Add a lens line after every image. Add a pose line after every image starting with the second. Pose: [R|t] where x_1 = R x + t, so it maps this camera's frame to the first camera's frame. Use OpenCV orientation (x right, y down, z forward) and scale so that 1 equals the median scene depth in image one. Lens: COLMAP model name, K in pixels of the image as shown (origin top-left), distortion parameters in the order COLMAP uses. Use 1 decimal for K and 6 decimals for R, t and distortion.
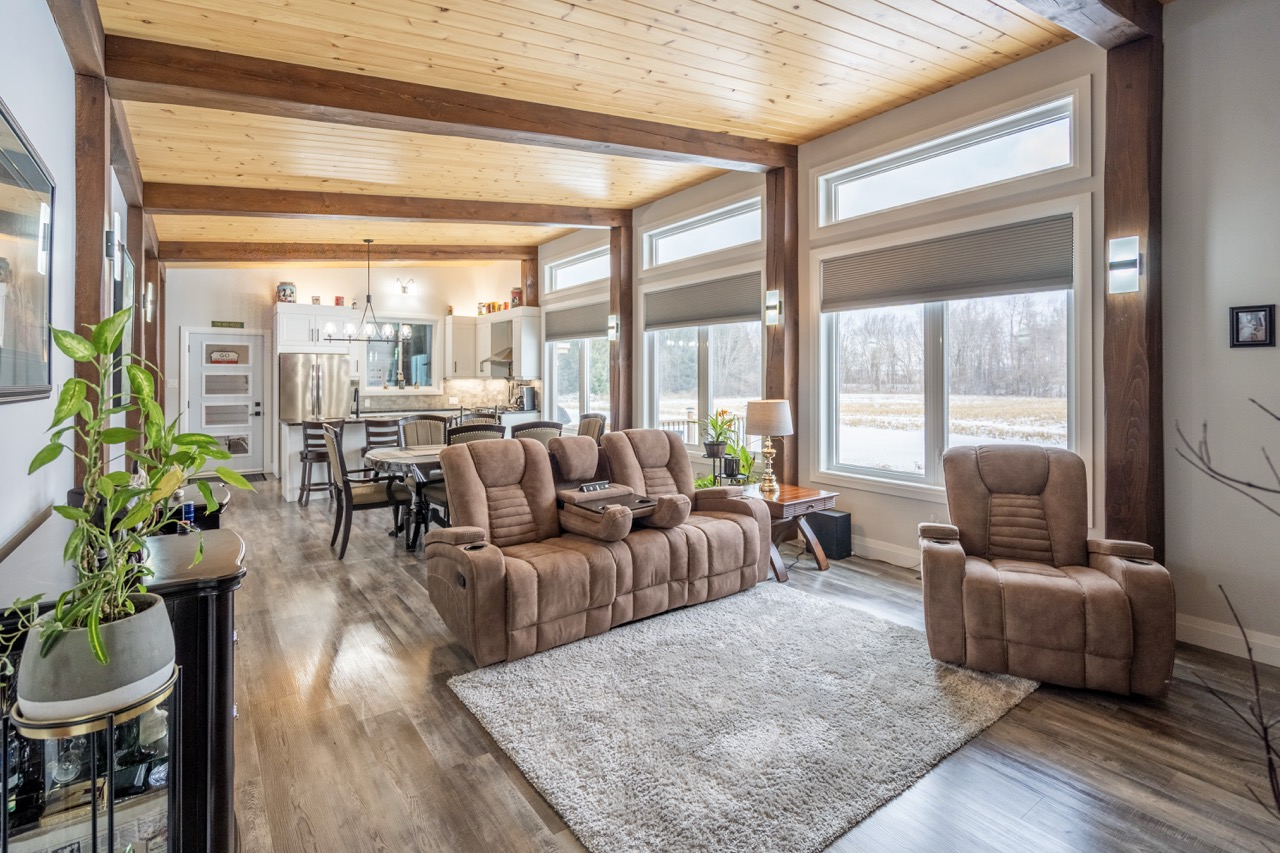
lens RADIAL K [[601.1, 0, 639.1], [0, 601.1, 379.4], [0, 0, 1]] dist [-0.001382, 0.000051]
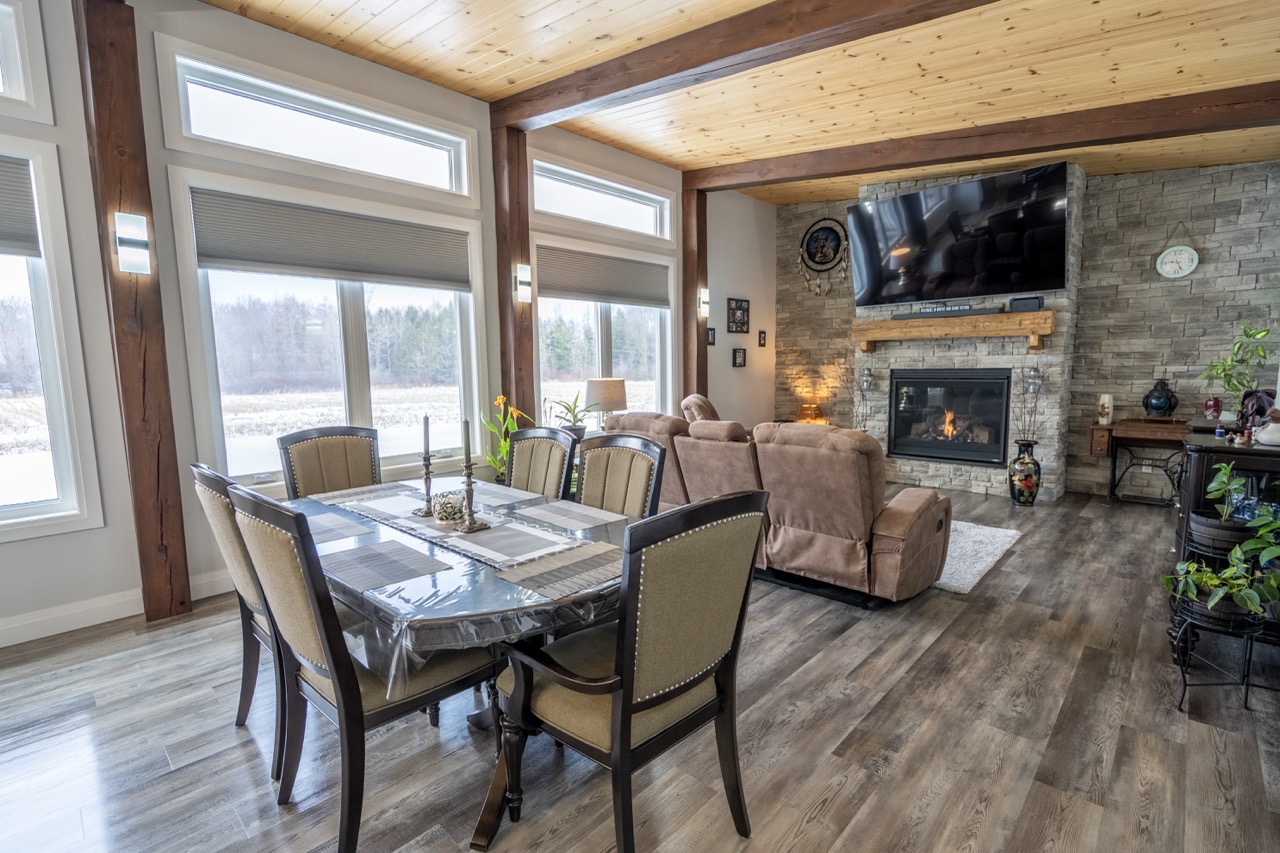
lens RADIAL K [[590.6, 0, 635.1], [0, 590.6, 432.4], [0, 0, 1]] dist [-0.005082, 0.000335]
pose [[-0.170522, -0.119878, 0.978035, -0.838080], [0.009332, 0.992331, 0.123257, -0.003251], [-0.985310, 0.030145, -0.168095, 1.141443]]
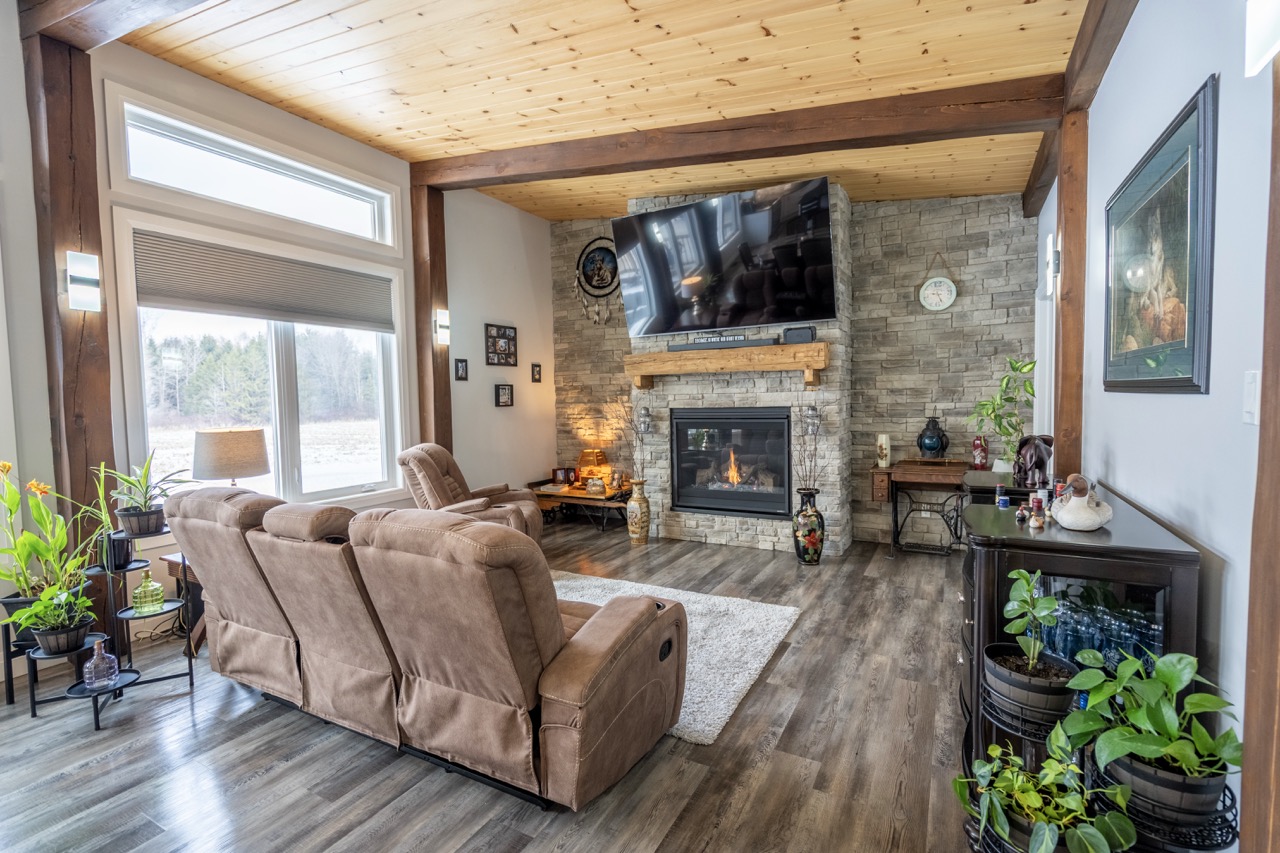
lens RADIAL K [[596.0, 0, 640.0], [0, 596.0, 426.5], [0, 0, 1]] dist [-0.010976, 0.000682]
pose [[-0.426900, -0.045070, 0.903175, -0.625345], [0.012025, 0.998386, 0.055505, -0.004835], [-0.904219, 0.034556, -0.425669, 0.871258]]
